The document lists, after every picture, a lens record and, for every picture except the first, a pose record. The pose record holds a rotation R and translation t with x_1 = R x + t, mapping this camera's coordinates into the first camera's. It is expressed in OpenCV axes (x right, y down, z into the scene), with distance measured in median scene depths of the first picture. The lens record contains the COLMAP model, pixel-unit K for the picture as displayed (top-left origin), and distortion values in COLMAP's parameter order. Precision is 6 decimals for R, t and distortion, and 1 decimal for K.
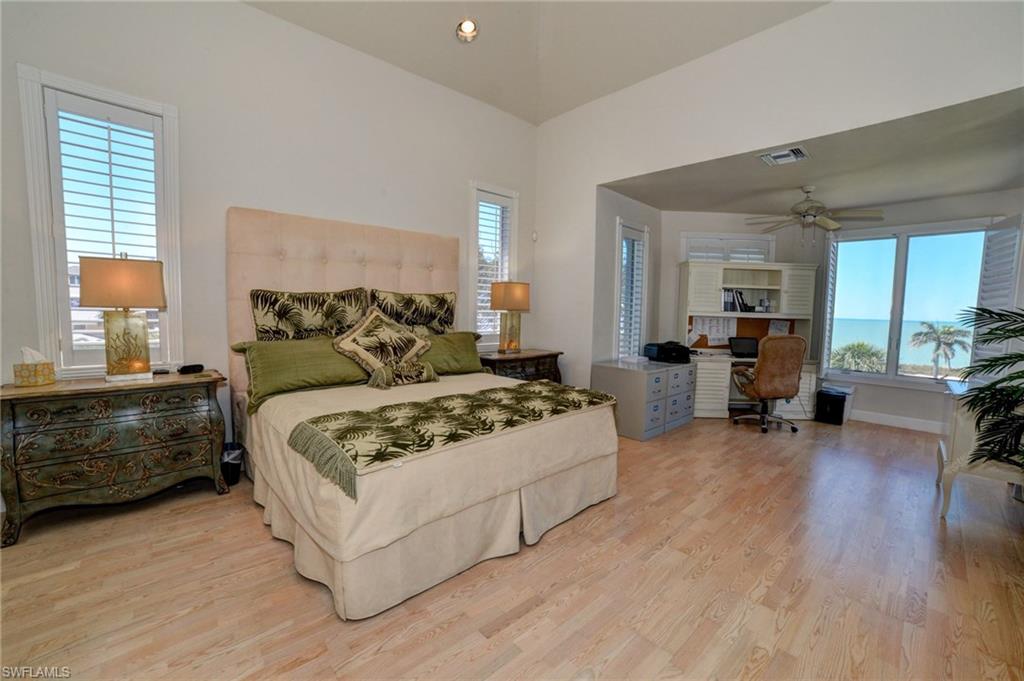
lens RADIAL K [[421.9, 0, 512.0], [0, 421.9, 340.5], [0, 0, 1]] dist [-0.109973, 0.036953]
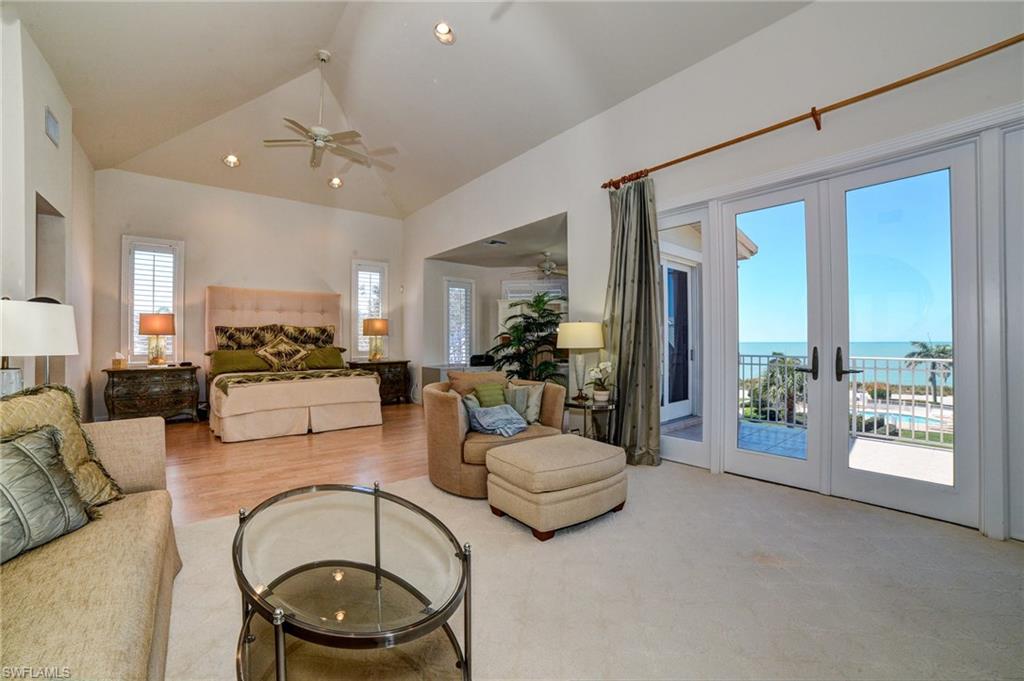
lens RADIAL K [[430.8, 0, 523.5], [0, 430.8, 336.9], [0, 0, 1]] dist [-0.099154, 0.029666]
pose [[0.998984, -0.020014, -0.040369, 0.820330], [0.016545, 0.996285, -0.084510, 0.108591], [0.041910, 0.083756, 0.995605, -0.830297]]
